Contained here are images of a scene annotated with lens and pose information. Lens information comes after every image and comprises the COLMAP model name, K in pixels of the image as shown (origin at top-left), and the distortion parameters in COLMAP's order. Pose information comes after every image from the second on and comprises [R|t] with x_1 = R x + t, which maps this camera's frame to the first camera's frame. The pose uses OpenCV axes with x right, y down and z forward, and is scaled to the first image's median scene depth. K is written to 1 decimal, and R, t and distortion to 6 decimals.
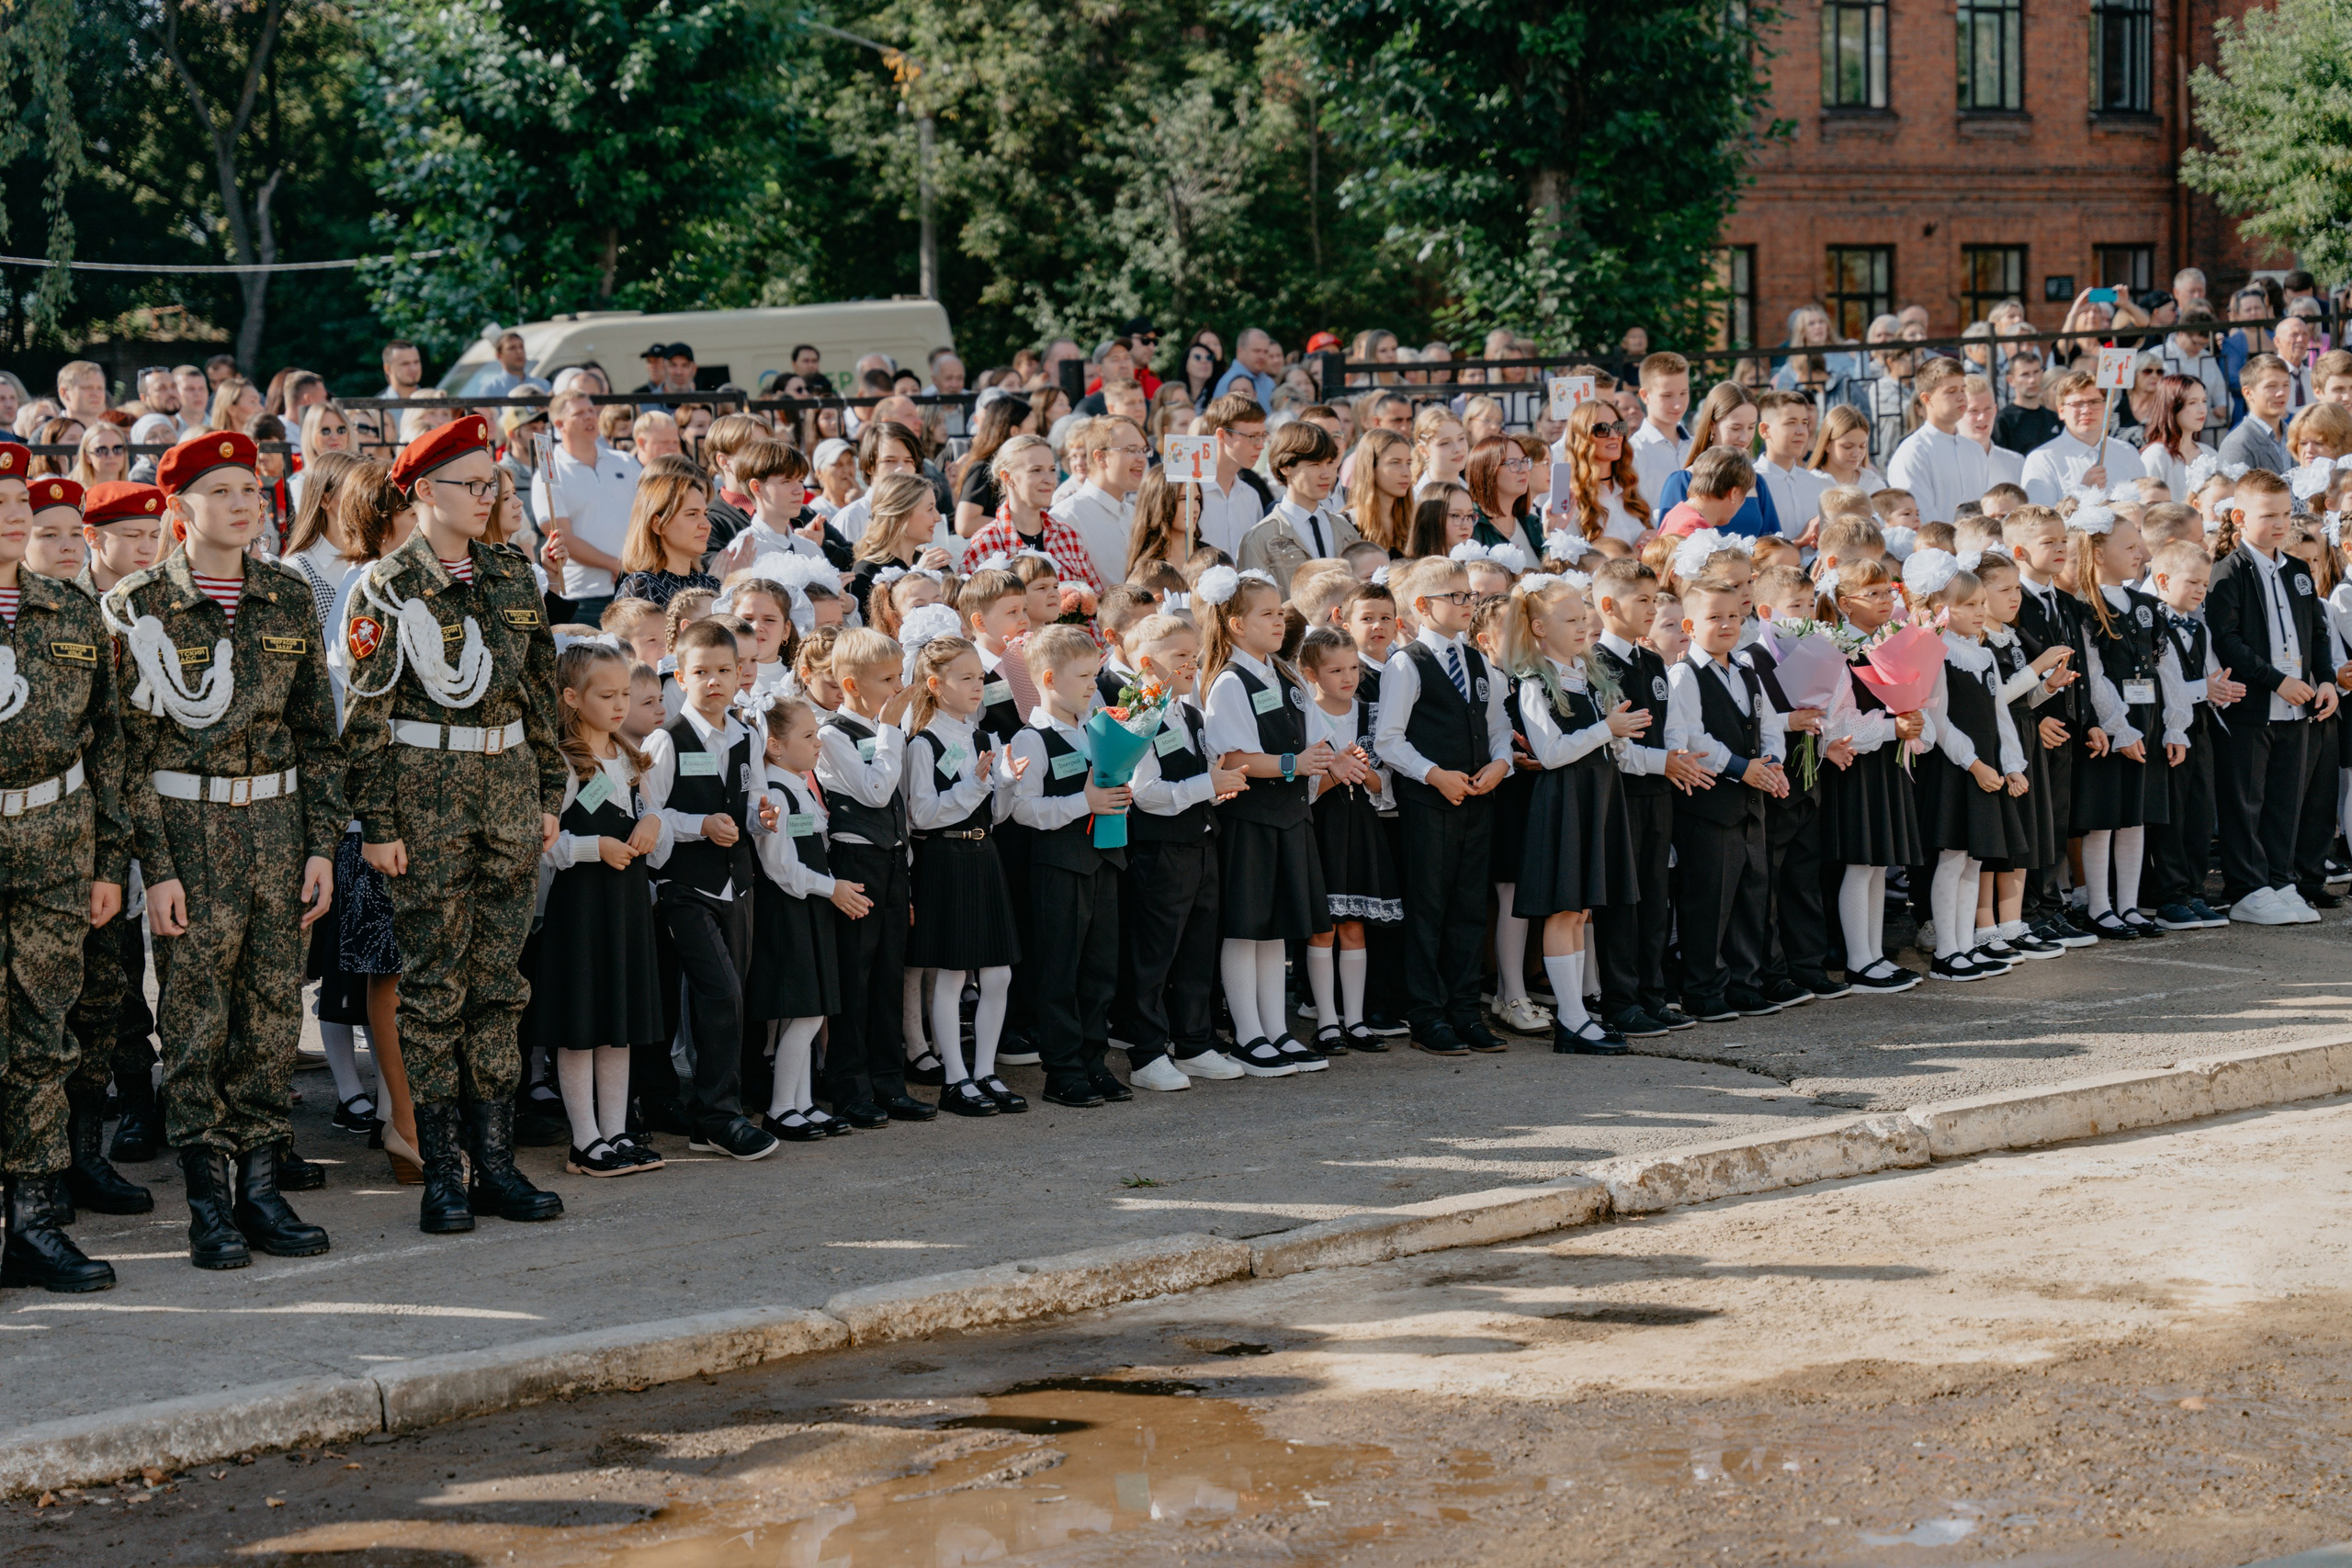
lens RADIAL K [[5010.8, 0, 1173.4], [0, 5010.8, 788.2], [0, 0, 1]] dist [0.052574, 0.000000]
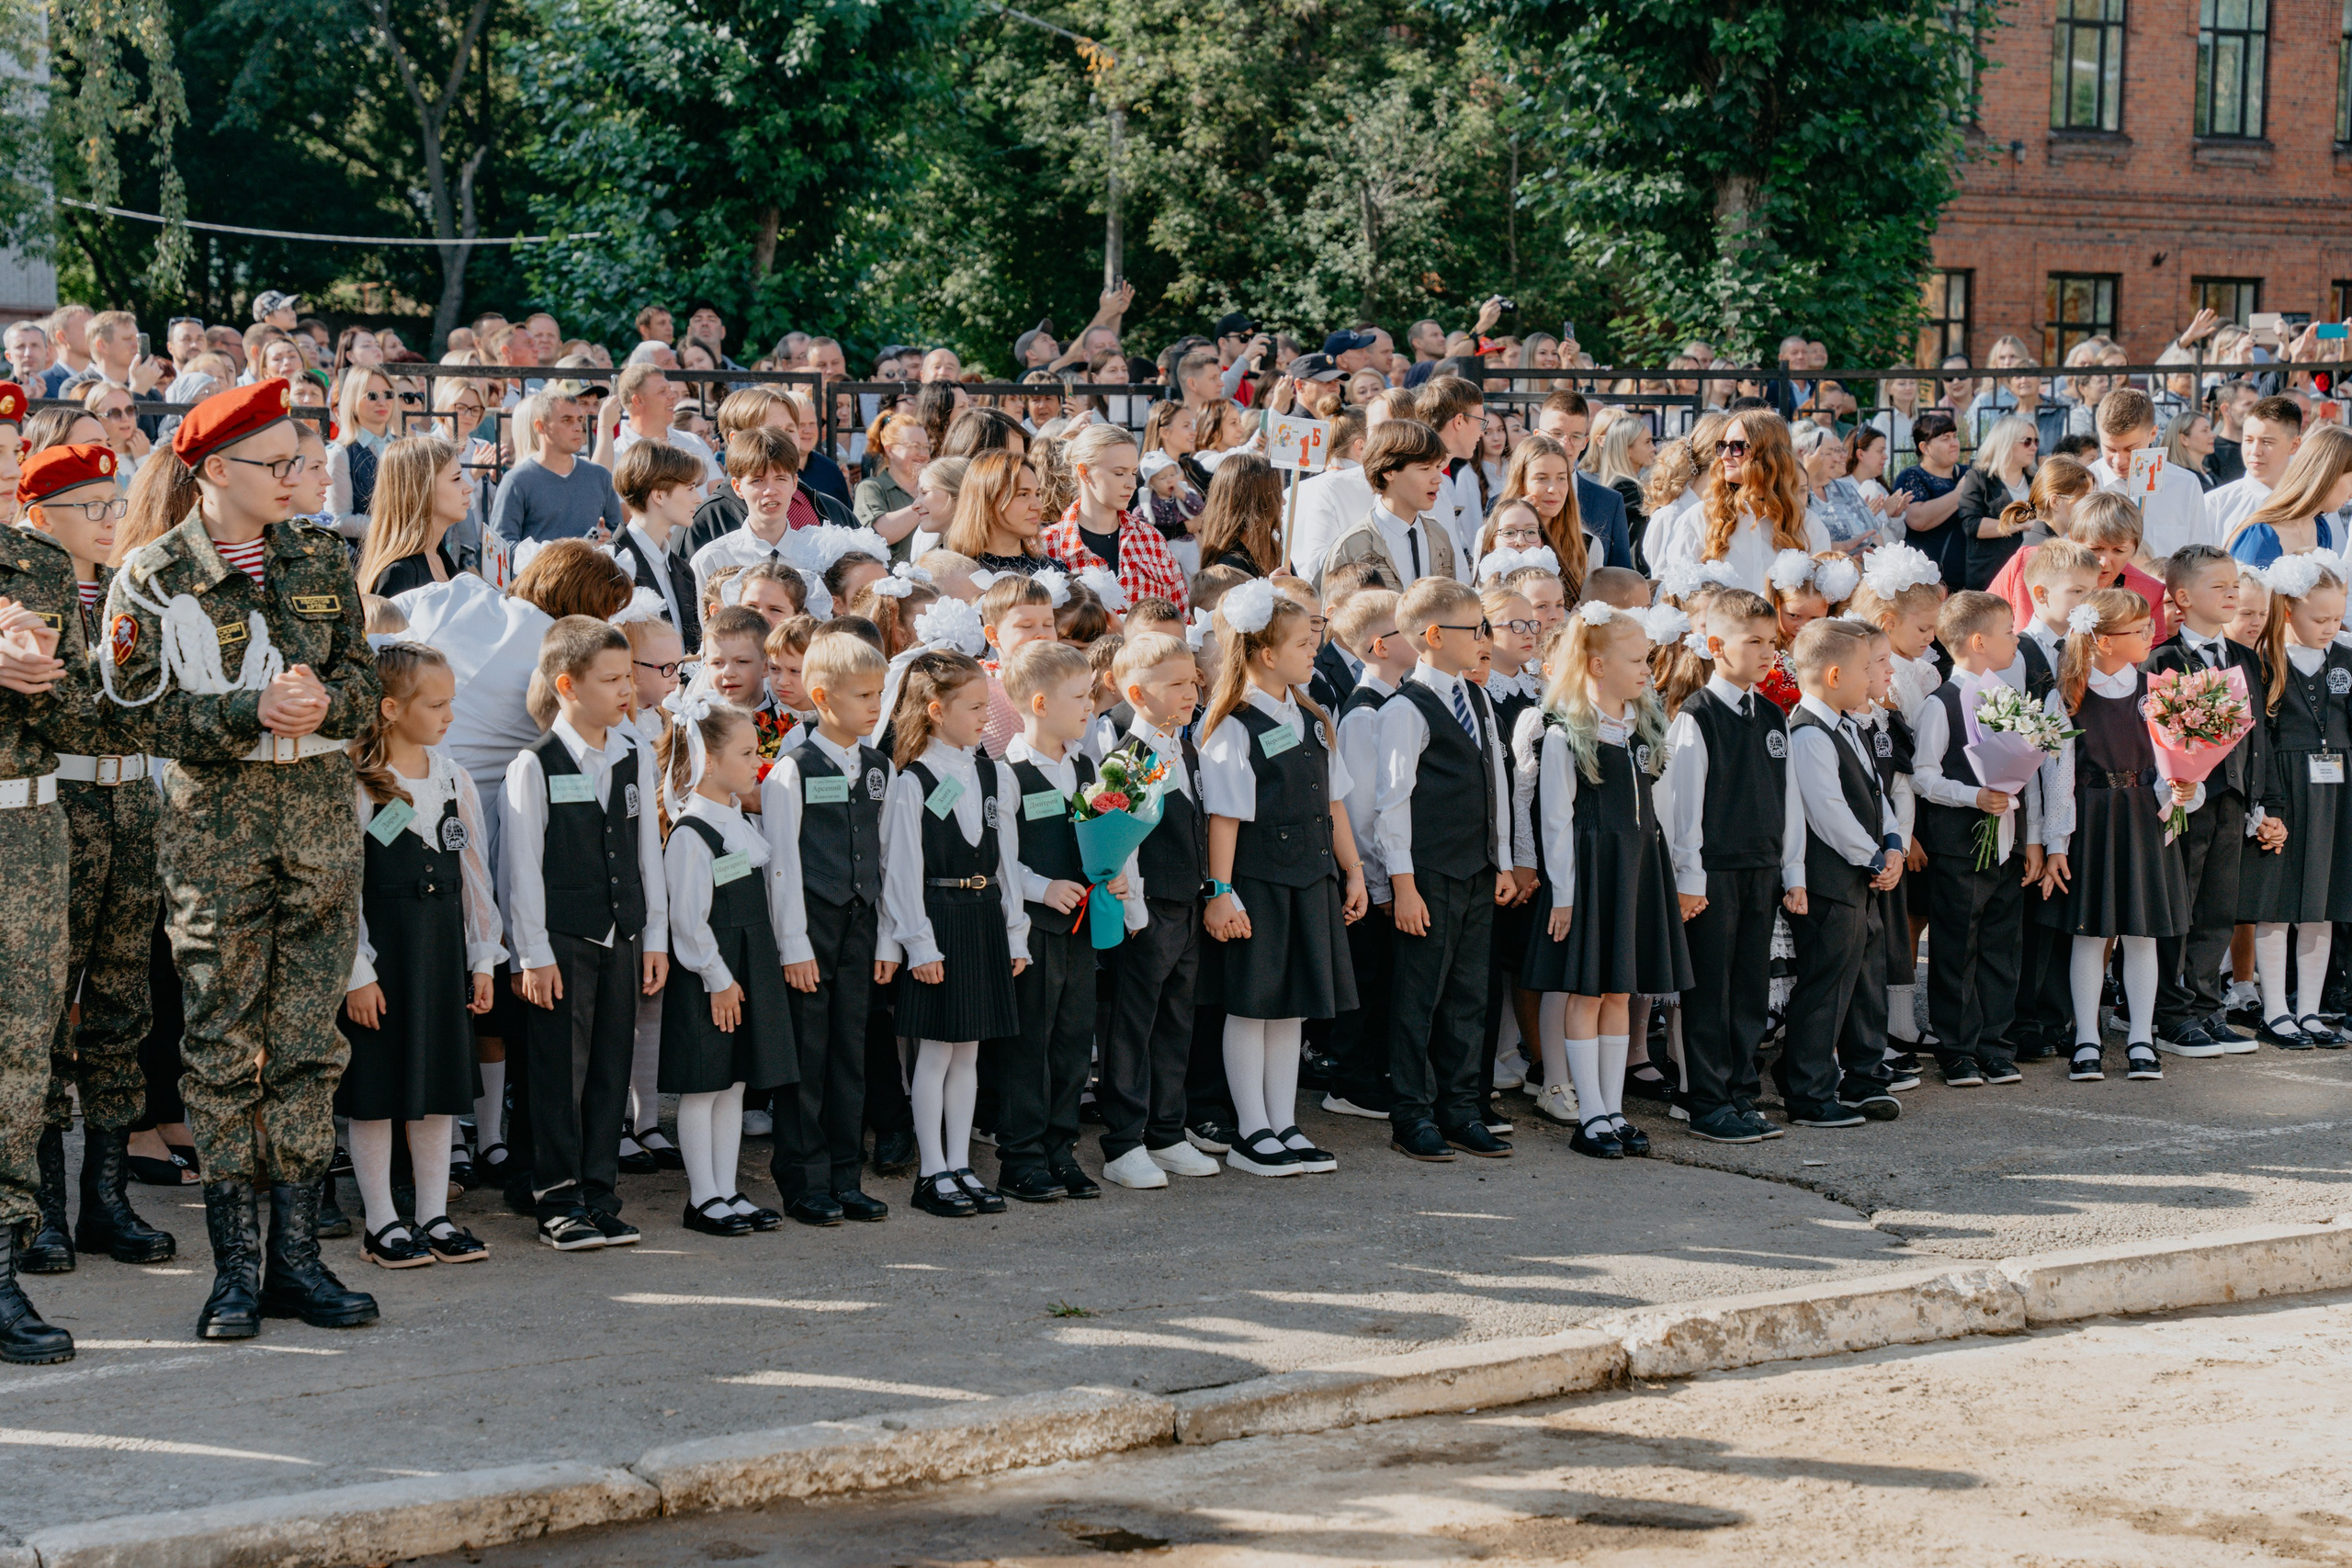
lens RADIAL K [[4787.8, 0, 1202.8], [0, 4787.8, 712.3], [0, 0, 1]] dist [0.126376, 0.000000]
pose [[0.997869, 0.039476, -0.051960, 0.043281], [-0.040306, 0.999075, -0.015016, -0.008110], [0.051319, 0.017078, 0.998536, 0.161962]]
